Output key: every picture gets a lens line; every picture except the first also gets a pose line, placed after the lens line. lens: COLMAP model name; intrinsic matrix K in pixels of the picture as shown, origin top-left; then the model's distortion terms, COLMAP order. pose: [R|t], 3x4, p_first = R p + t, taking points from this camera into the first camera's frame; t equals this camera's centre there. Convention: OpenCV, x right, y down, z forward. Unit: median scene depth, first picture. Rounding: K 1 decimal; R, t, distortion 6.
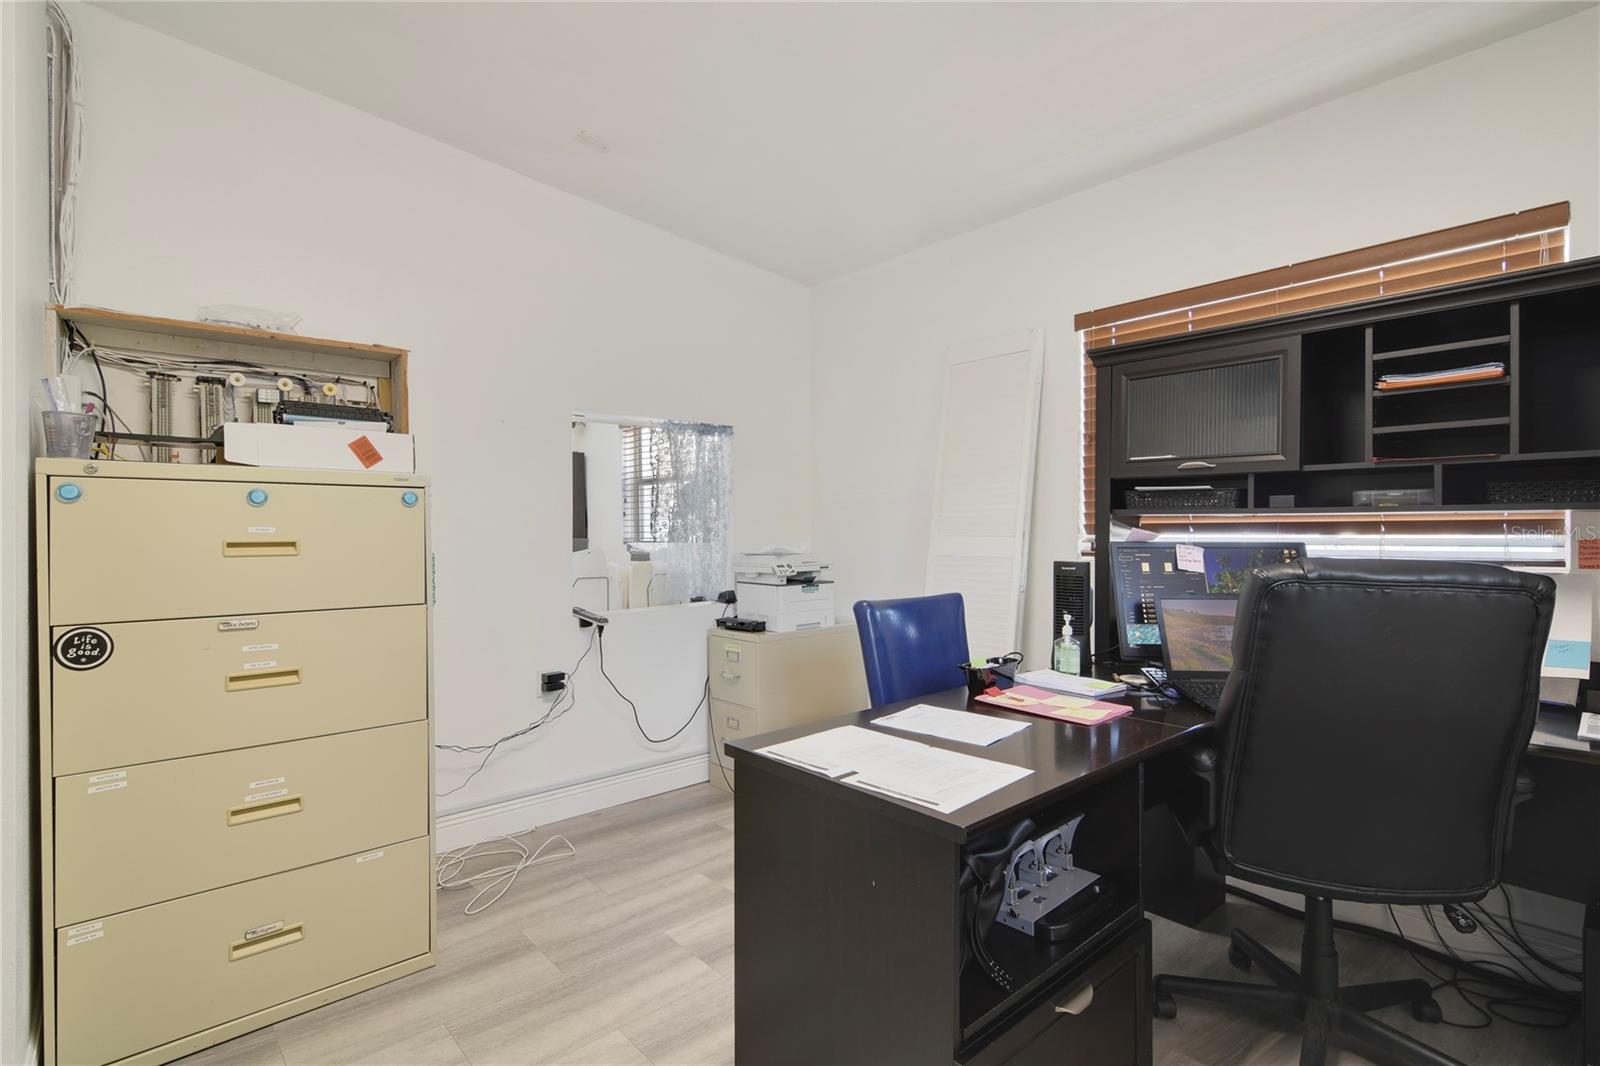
lens RADIAL K [[777.0, 0, 798.0], [0, 777.0, 530.1], [0, 0, 1]] dist [0.025180, 0.000403]
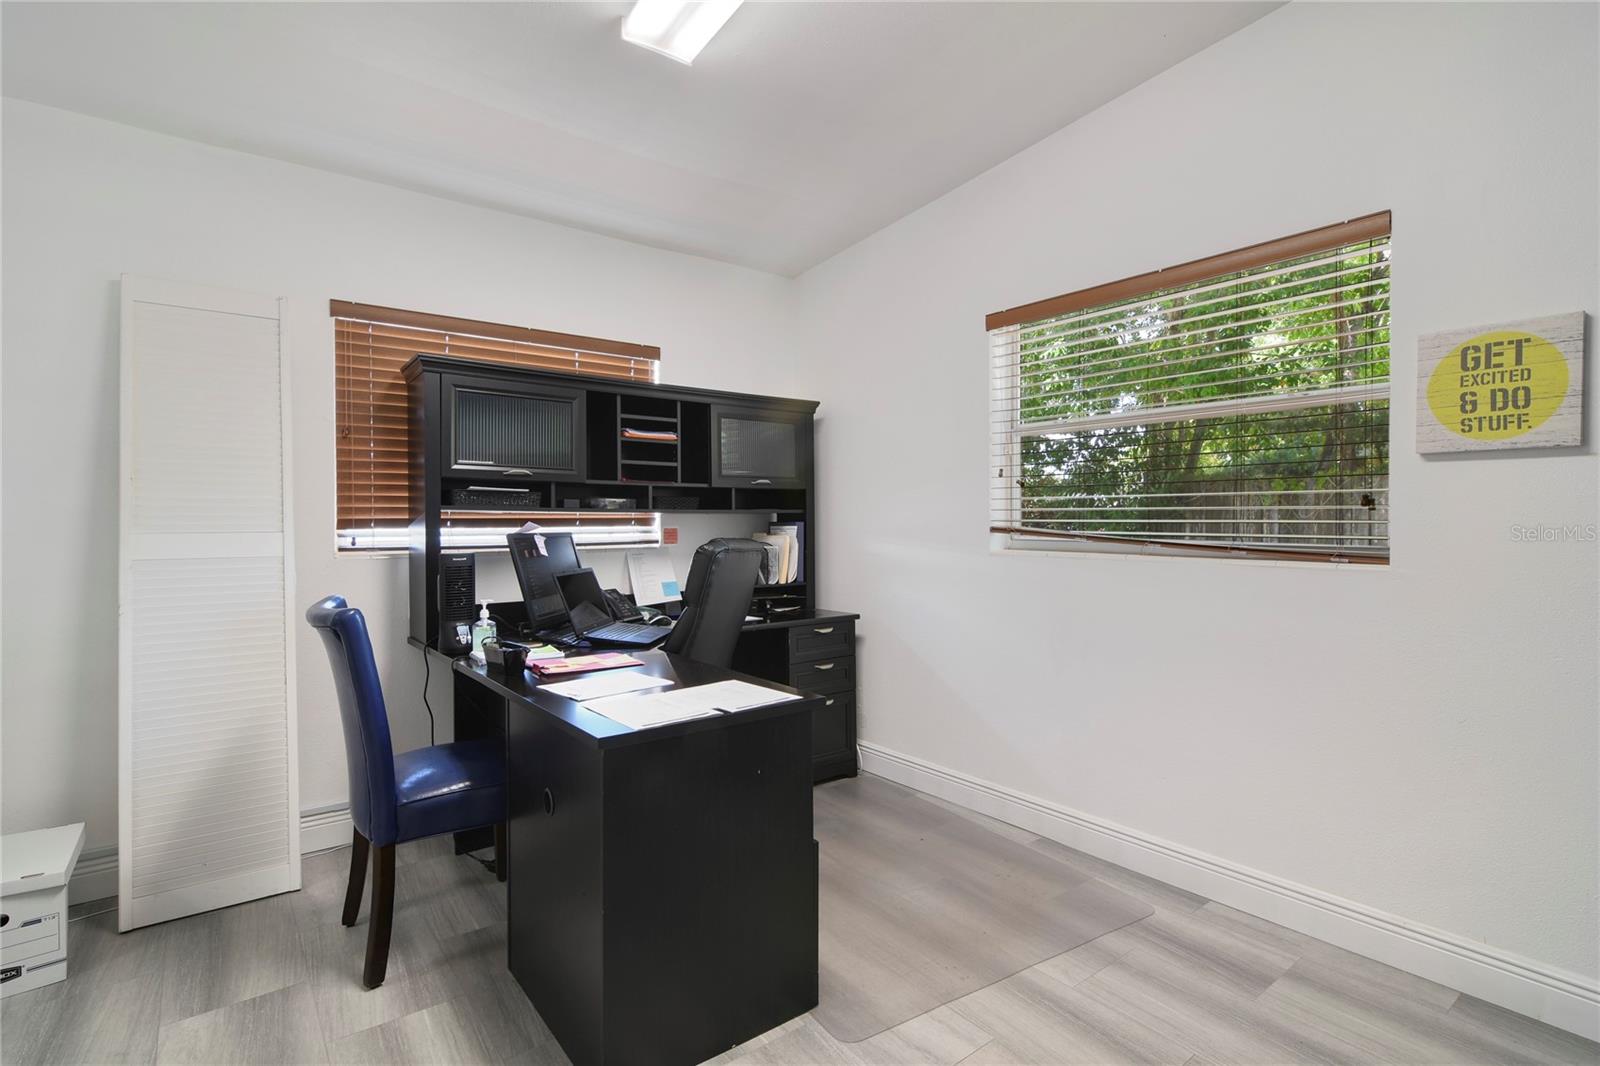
lens RADIAL K [[777.0, 0, 799.0], [0, 777.0, 530.5], [0, 0, 1]] dist [0.025180, 0.000403]
pose [[0.087719, -0.009004, 0.996105, -0.809760], [0.003279, 0.999956, 0.008750, 0.001026], [-0.996140, 0.002499, 0.087744, 0.501938]]
